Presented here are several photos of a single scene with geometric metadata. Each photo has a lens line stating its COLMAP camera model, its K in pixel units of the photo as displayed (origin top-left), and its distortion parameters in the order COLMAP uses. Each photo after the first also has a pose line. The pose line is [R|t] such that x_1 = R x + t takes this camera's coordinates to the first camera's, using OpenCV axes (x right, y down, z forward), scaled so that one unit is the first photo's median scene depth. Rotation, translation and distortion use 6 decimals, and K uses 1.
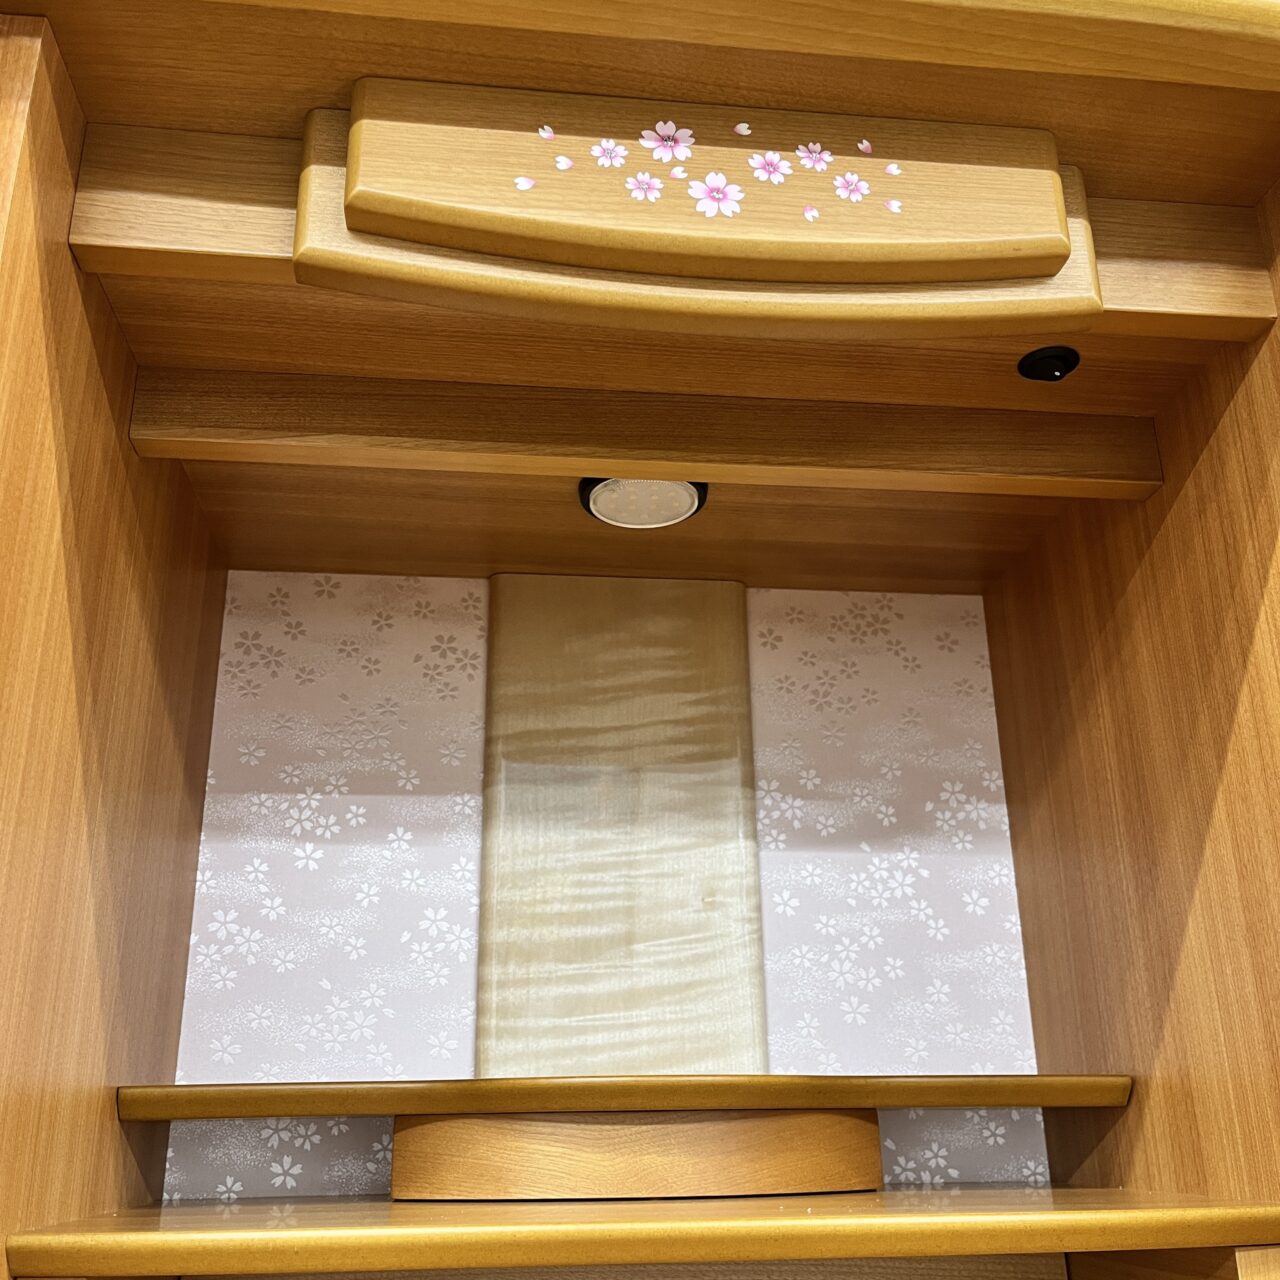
lens RADIAL K [[1304.7, 0, 632.7], [0, 1304.7, 633.3], [0, 0, 1]] dist [0.002023, 0.000000]
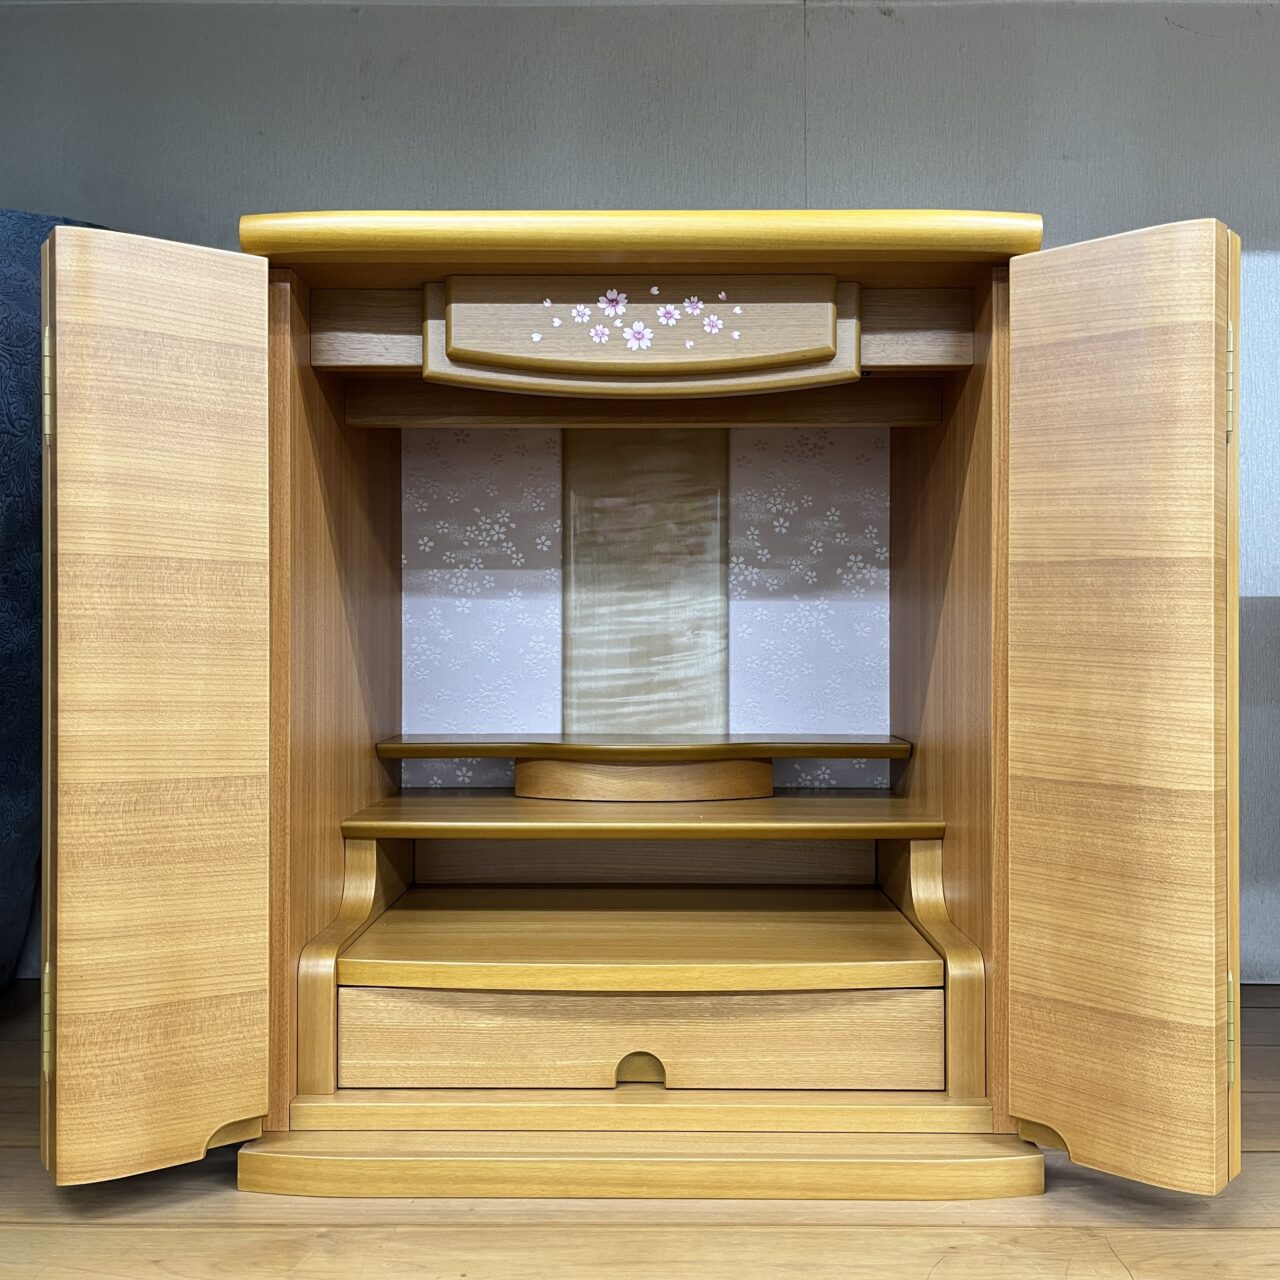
lens RADIAL K [[1304.7, 0, 642.1], [0, 1304.7, 643.5], [0, 0, 1]] dist [0.002023, 0.000000]
pose [[0.991919, 0.011855, -0.126316, 0.207347], [0.033285, 0.936433, 0.349263, -0.383230], [0.122427, -0.350645, 0.928472, -0.598733]]
